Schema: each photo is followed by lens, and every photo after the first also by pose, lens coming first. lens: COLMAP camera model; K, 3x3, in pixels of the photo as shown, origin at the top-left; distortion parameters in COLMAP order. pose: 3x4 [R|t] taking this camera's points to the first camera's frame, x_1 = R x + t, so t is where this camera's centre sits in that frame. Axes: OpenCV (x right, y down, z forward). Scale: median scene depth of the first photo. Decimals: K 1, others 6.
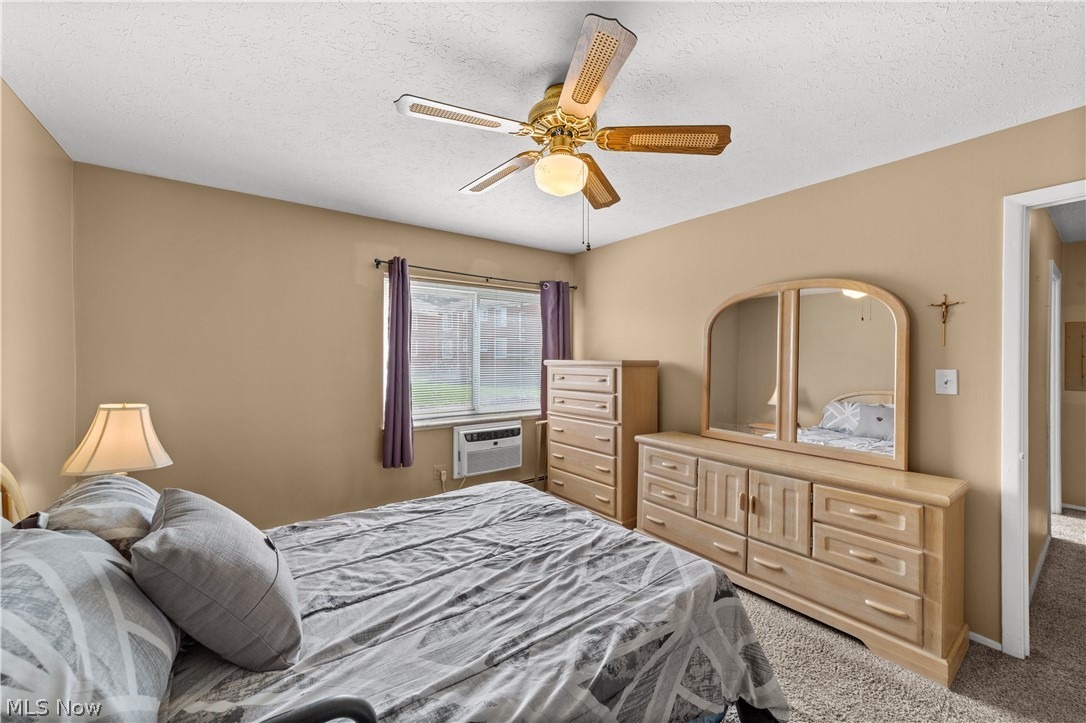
lens RADIAL K [[419.5, 0, 536.6], [0, 419.5, 359.4], [0, 0, 1]] dist [-0.015135, 0.006538]
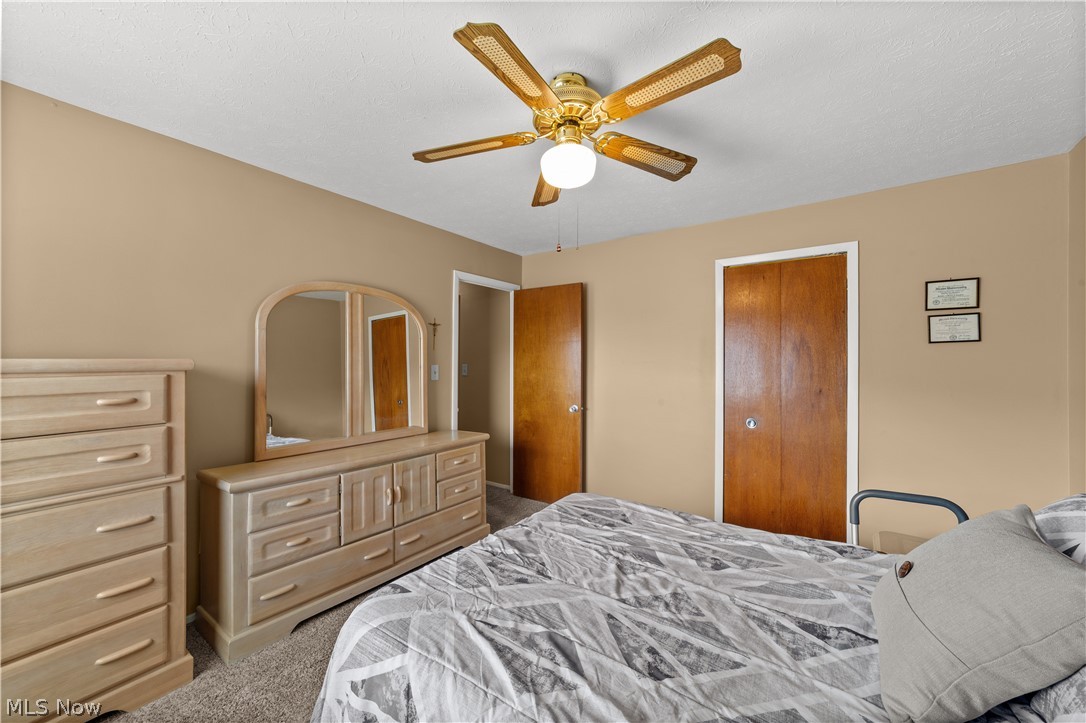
lens RADIAL K [[419.5, 0, 539.5], [0, 419.5, 359.3], [0, 0, 1]] dist [-0.015135, 0.006538]
pose [[-0.303797, 0.001547, 0.952735, -0.772359], [0.001451, 0.999998, -0.001161, 0.005969], [-0.952736, 0.001029, -0.303799, 1.243662]]
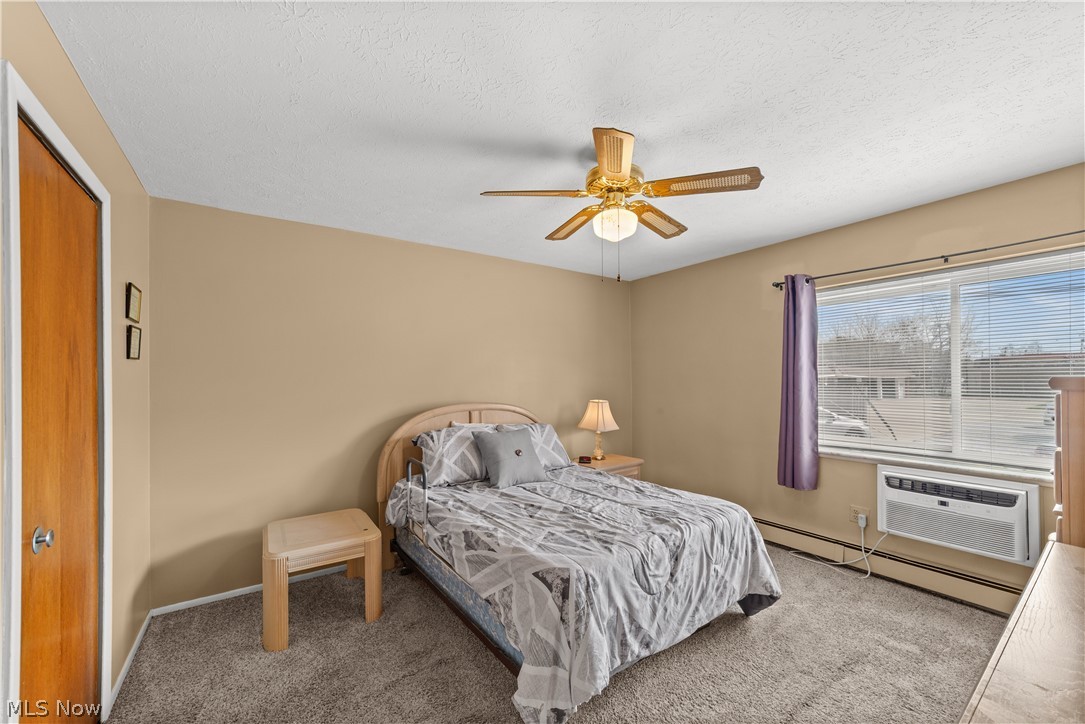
lens RADIAL K [[419.1, 0, 533.1], [0, 419.1, 377.3], [0, 0, 1]] dist [-0.015135, 0.006538]
pose [[-0.030008, -0.010831, -0.999491, 1.162602], [0.000091, 0.999941, -0.010839, 0.013649], [0.999550, -0.000416, -0.030005, 0.730651]]
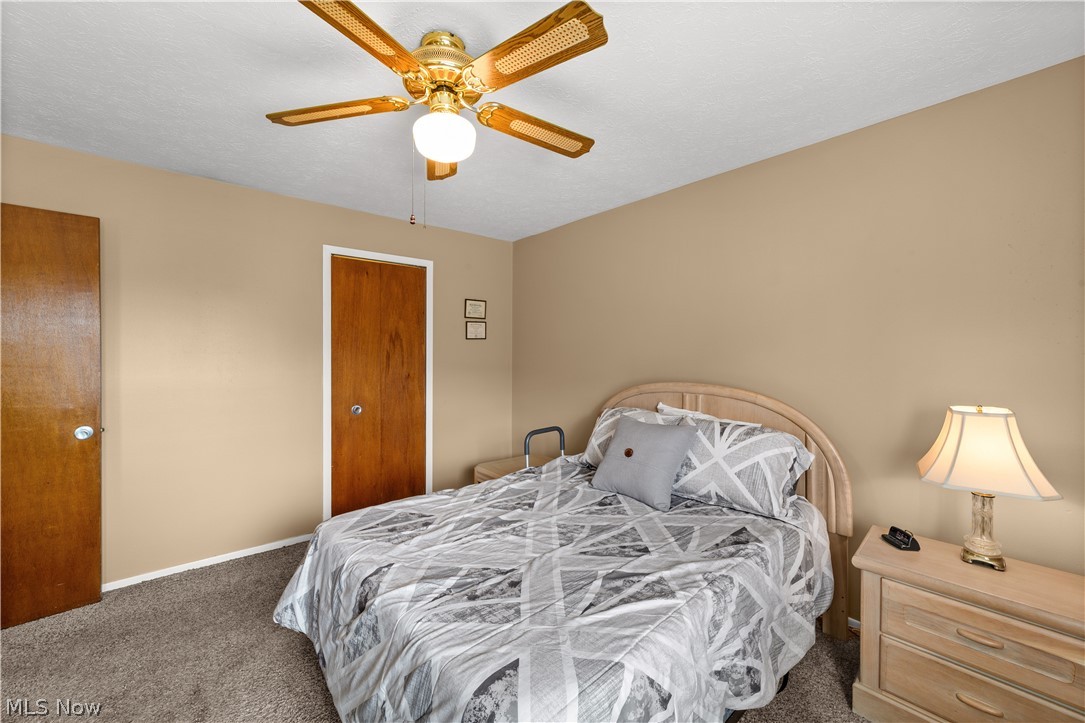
lens RADIAL K [[419.1, 0, 539.3], [0, 419.1, 356.2], [0, 0, 1]] dist [-0.015135, 0.006538]
pose [[-0.996177, -0.005236, -0.087205, -0.060686], [-0.006857, 0.999809, 0.018300, -0.002477], [0.087092, 0.018828, -0.996022, 1.734001]]
